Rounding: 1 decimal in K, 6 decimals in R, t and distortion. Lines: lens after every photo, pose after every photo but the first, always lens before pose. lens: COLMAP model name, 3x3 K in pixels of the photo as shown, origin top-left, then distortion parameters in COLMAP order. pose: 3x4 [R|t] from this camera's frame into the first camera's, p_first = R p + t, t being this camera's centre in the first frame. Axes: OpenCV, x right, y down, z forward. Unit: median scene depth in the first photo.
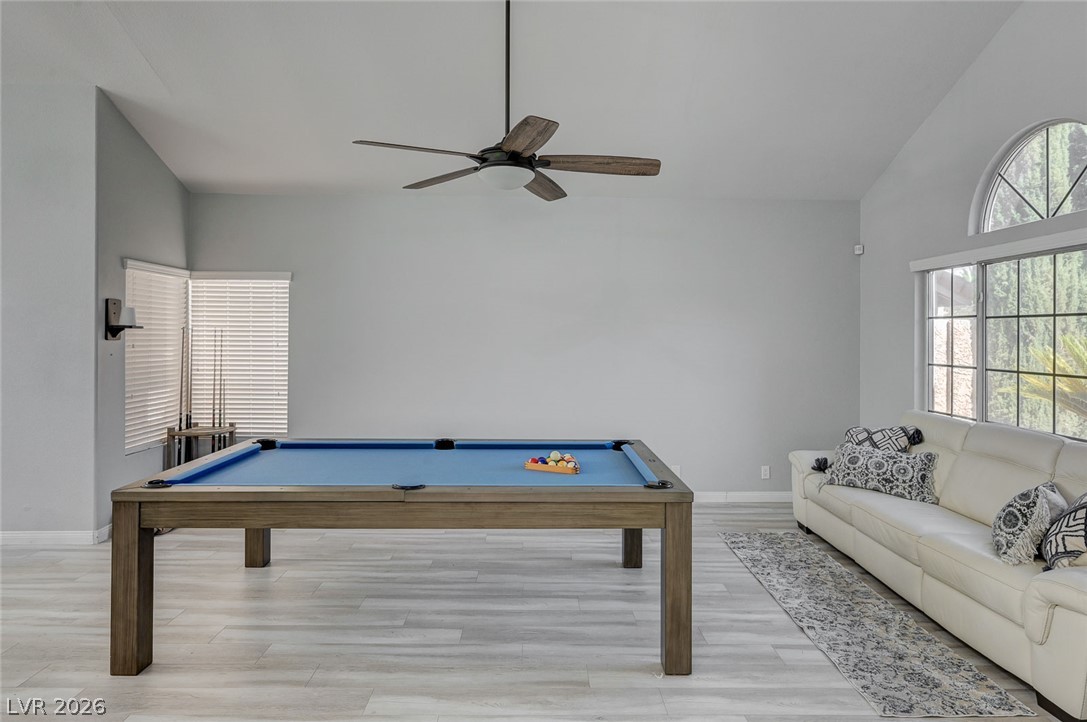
lens RADIAL K [[610.6, 0, 527.8], [0, 610.6, 327.0], [0, 0, 1]] dist [-0.002729, 0.000466]
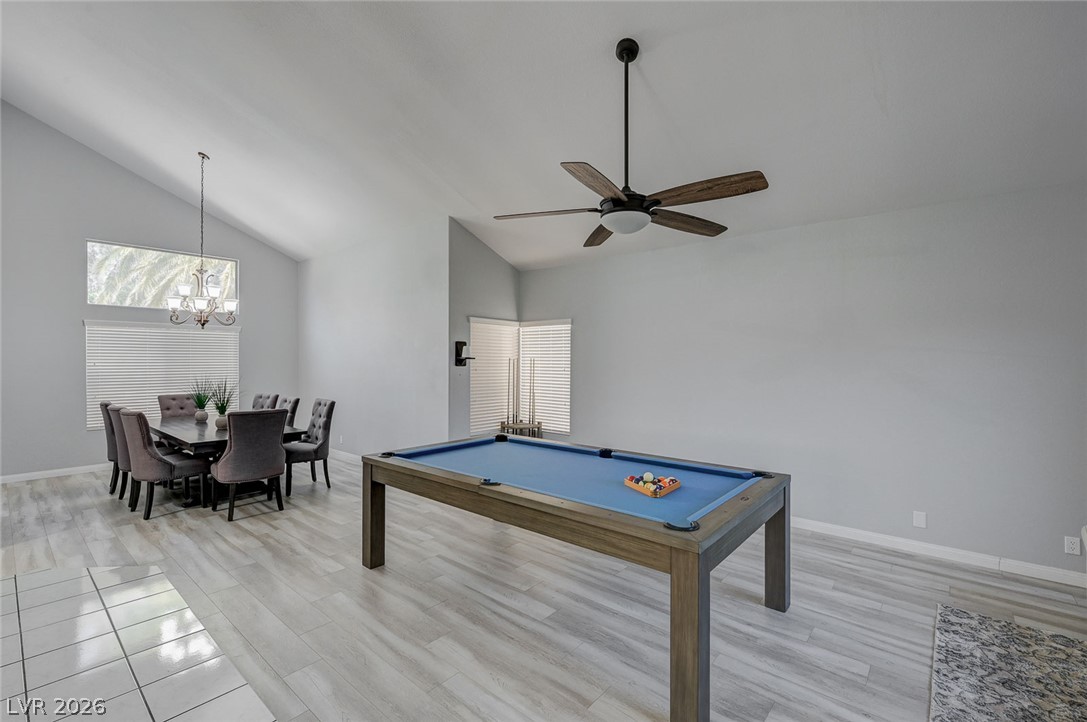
lens RADIAL K [[447.5, 0, 554.4], [0, 447.5, 358.1], [0, 0, 1]] dist [-0.000386, -0.000054]
pose [[0.779827, -0.008303, -0.625940, 0.314856], [0.009579, 0.999953, -0.001330, 0.003488], [0.625922, -0.004959, 0.779870, 0.228959]]
